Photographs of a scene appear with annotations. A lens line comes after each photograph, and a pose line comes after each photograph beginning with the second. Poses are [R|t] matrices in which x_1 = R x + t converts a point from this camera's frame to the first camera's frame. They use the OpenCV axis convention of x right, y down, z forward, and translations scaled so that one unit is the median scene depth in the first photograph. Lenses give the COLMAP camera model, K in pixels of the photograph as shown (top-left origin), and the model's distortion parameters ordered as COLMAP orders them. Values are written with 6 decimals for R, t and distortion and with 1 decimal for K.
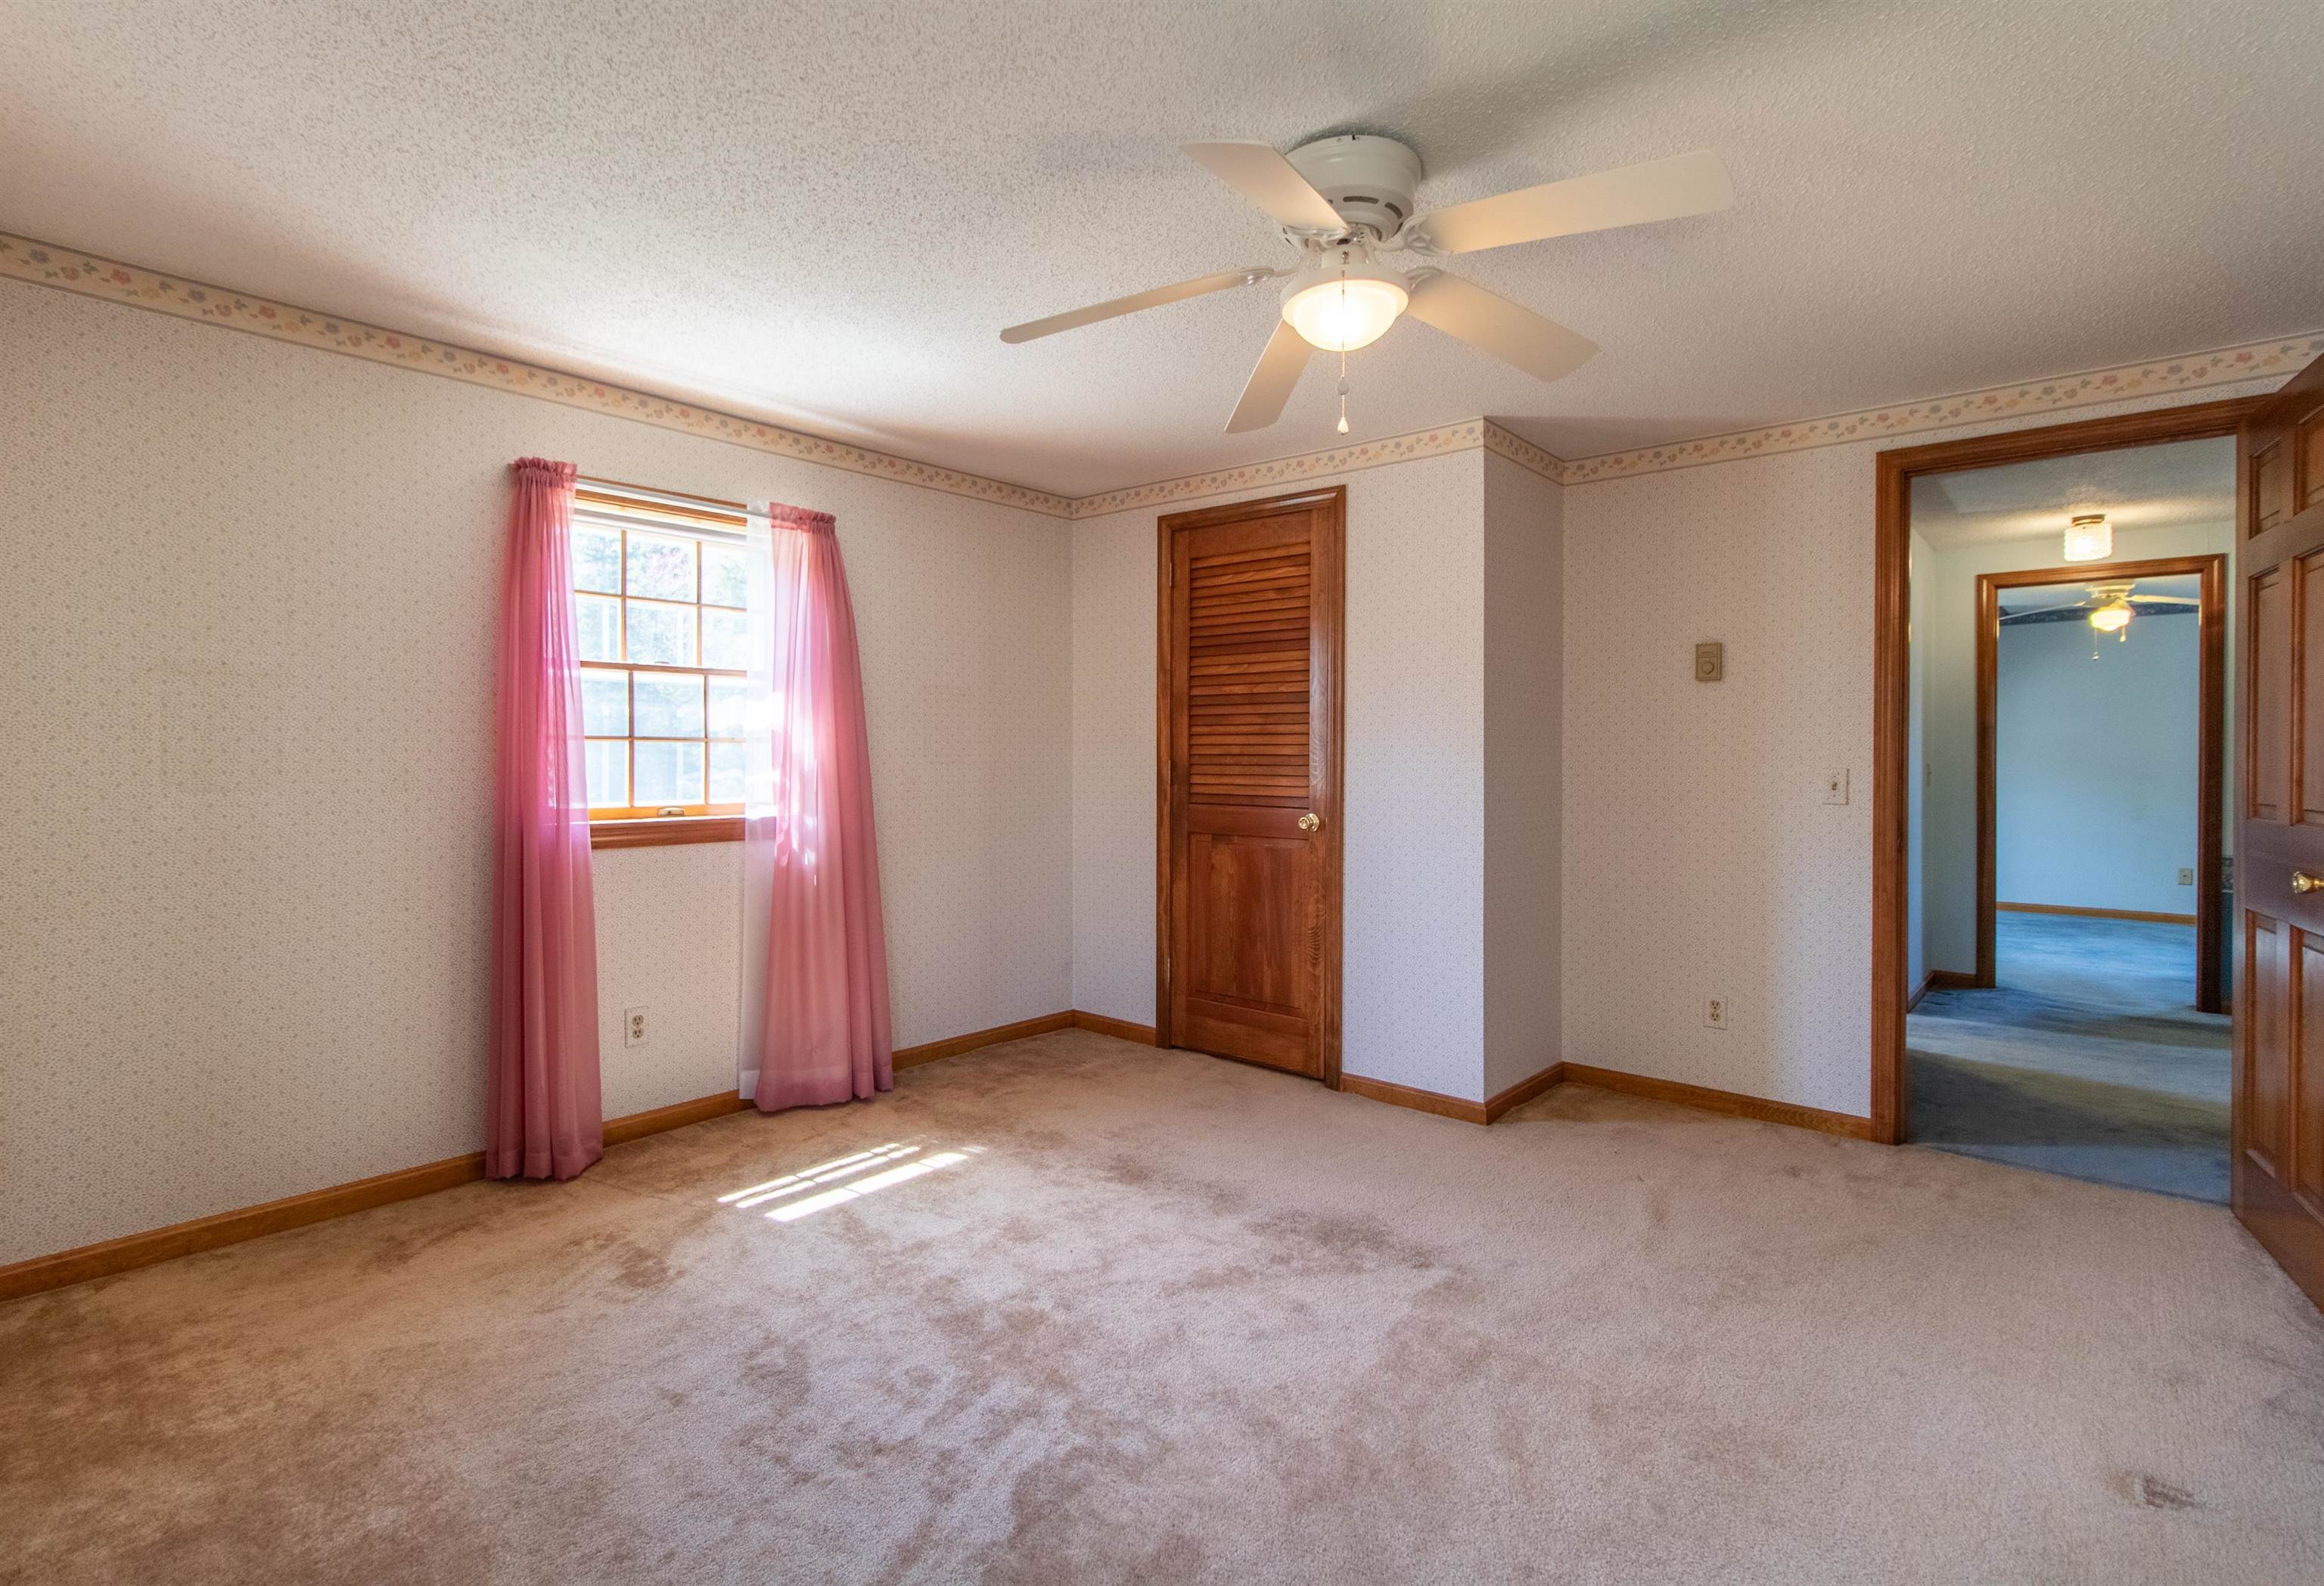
lens RADIAL K [[1087.9, 0, 1161.2], [0, 1087.9, 764.7], [0, 0, 1]] dist [-0.016024, -0.000190]
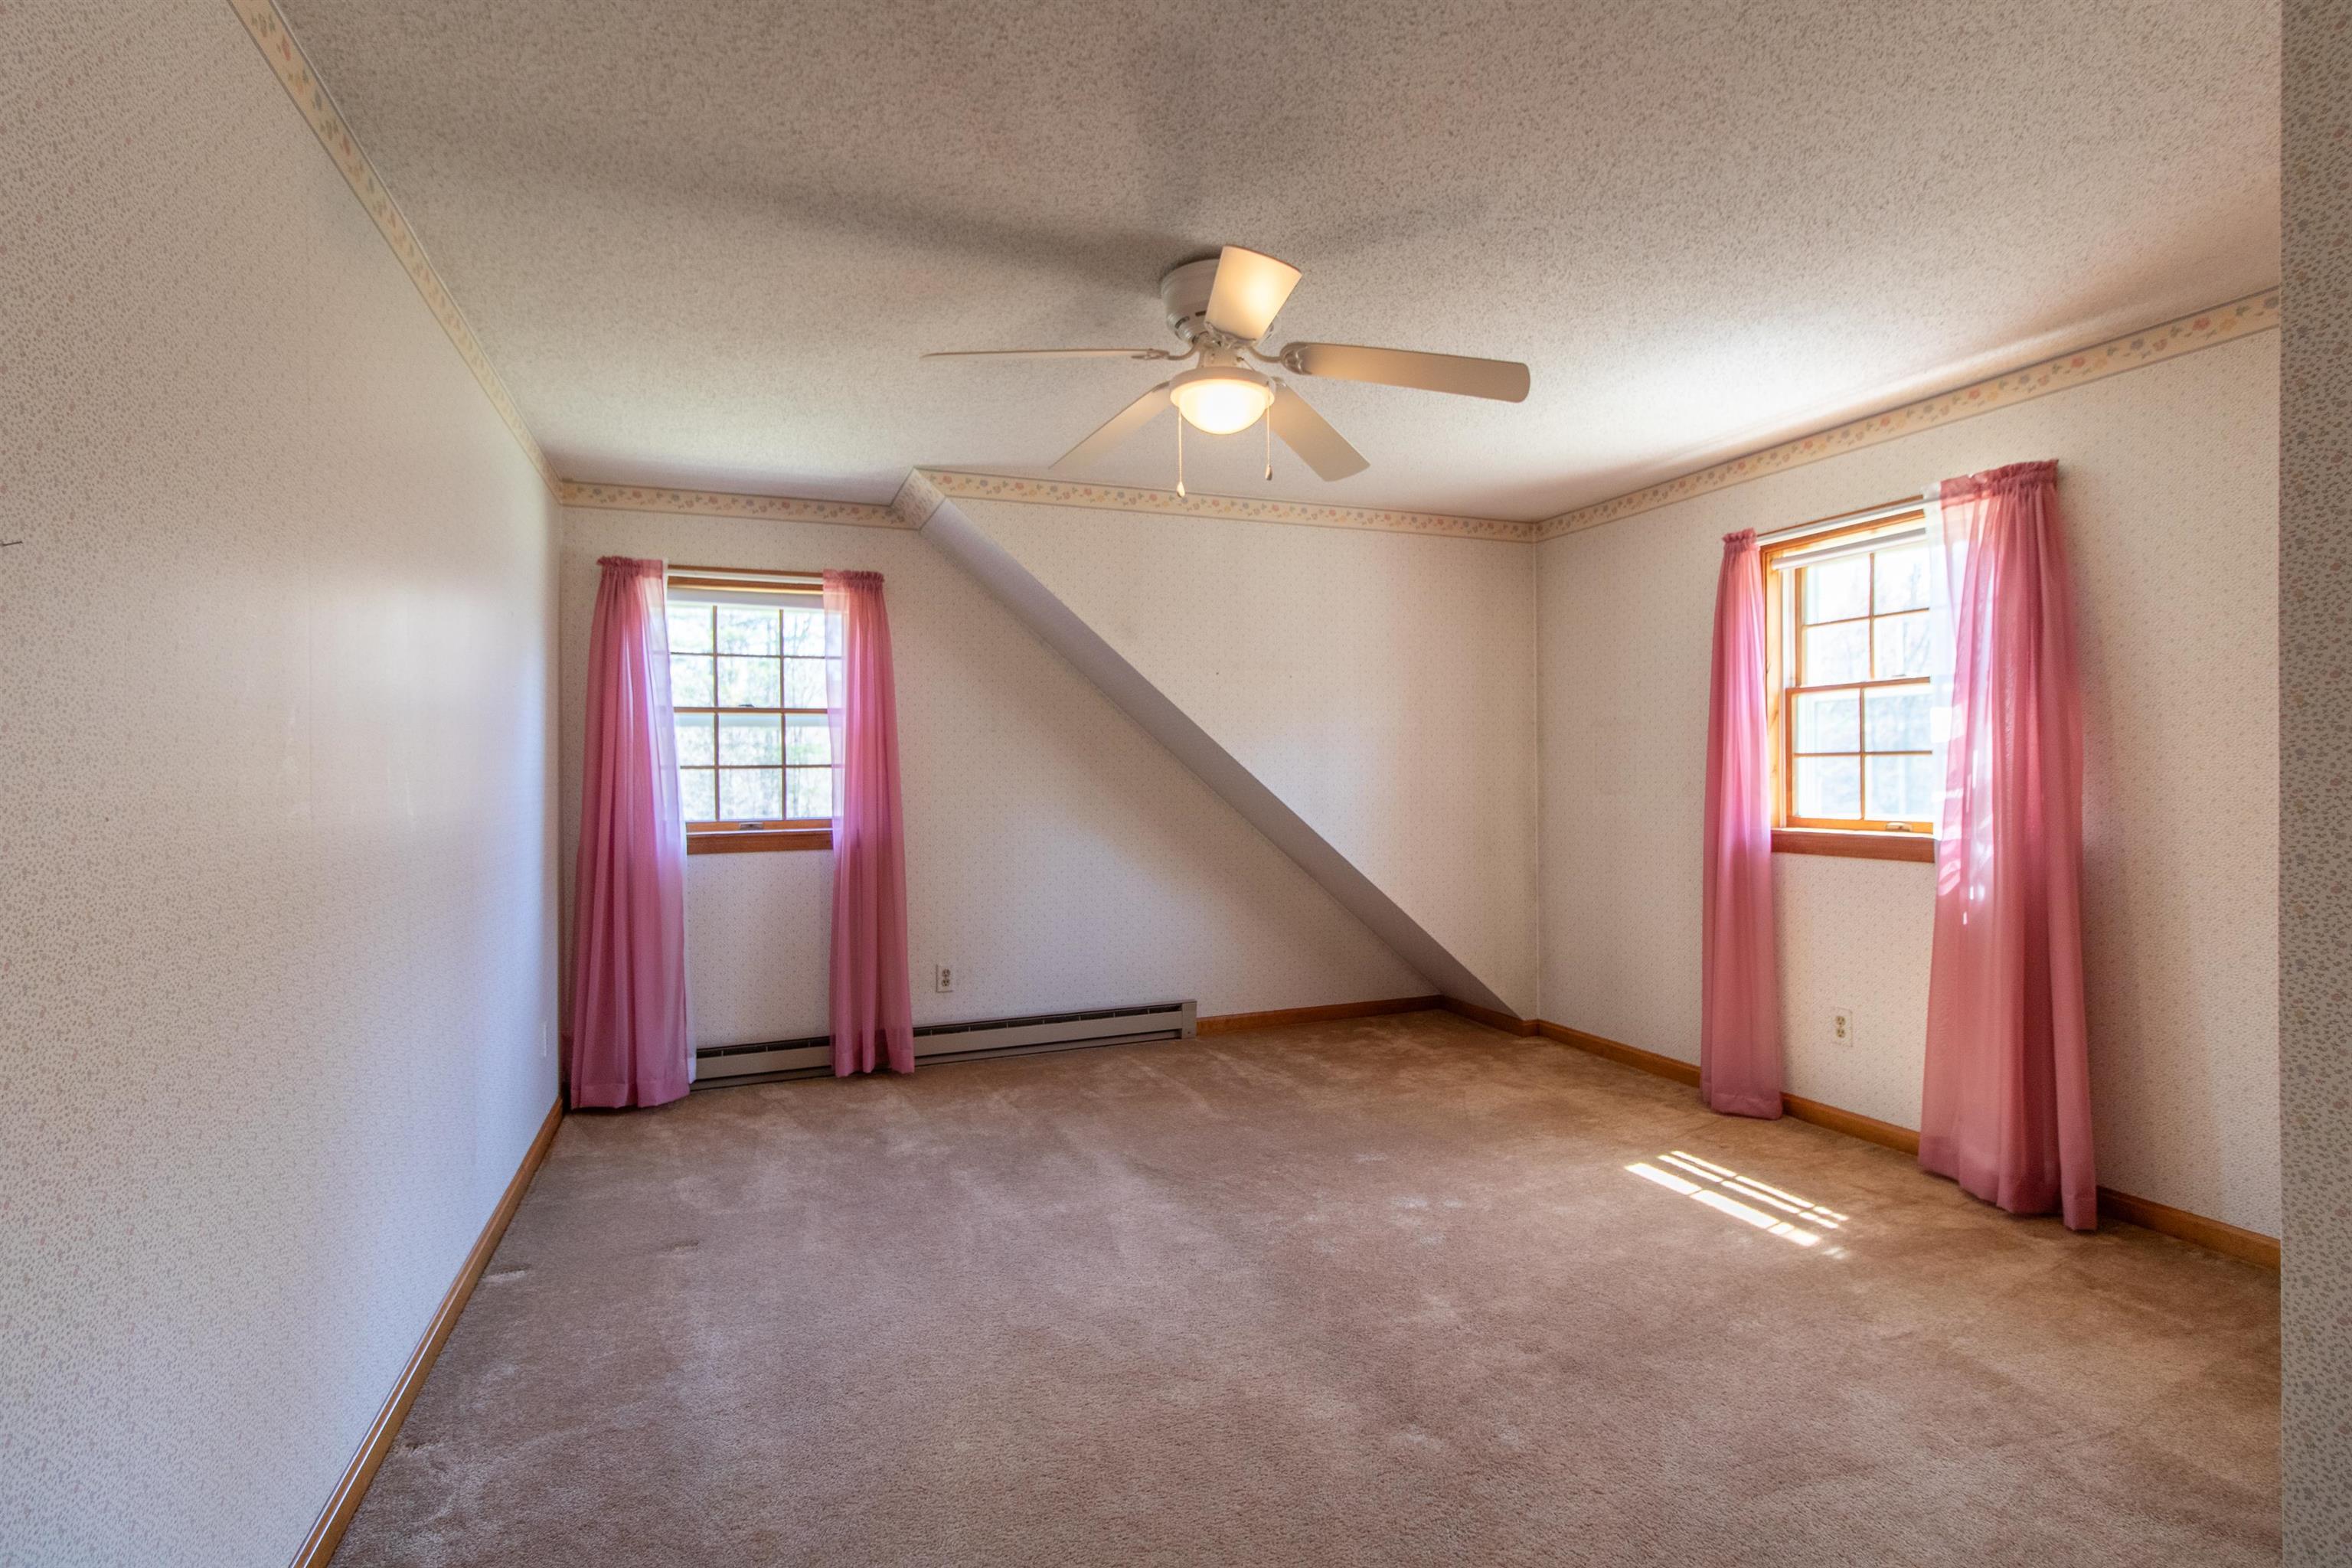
lens RADIAL K [[1106.3, 0, 1185.5], [0, 1106.3, 782.9], [0, 0, 1]] dist [0.002119, 0.000869]
pose [[-0.456013, 0.007658, -0.889940, 0.781103], [-0.001242, 0.999957, 0.009241, -0.005323], [0.889972, 0.005319, -0.455984, 0.936150]]
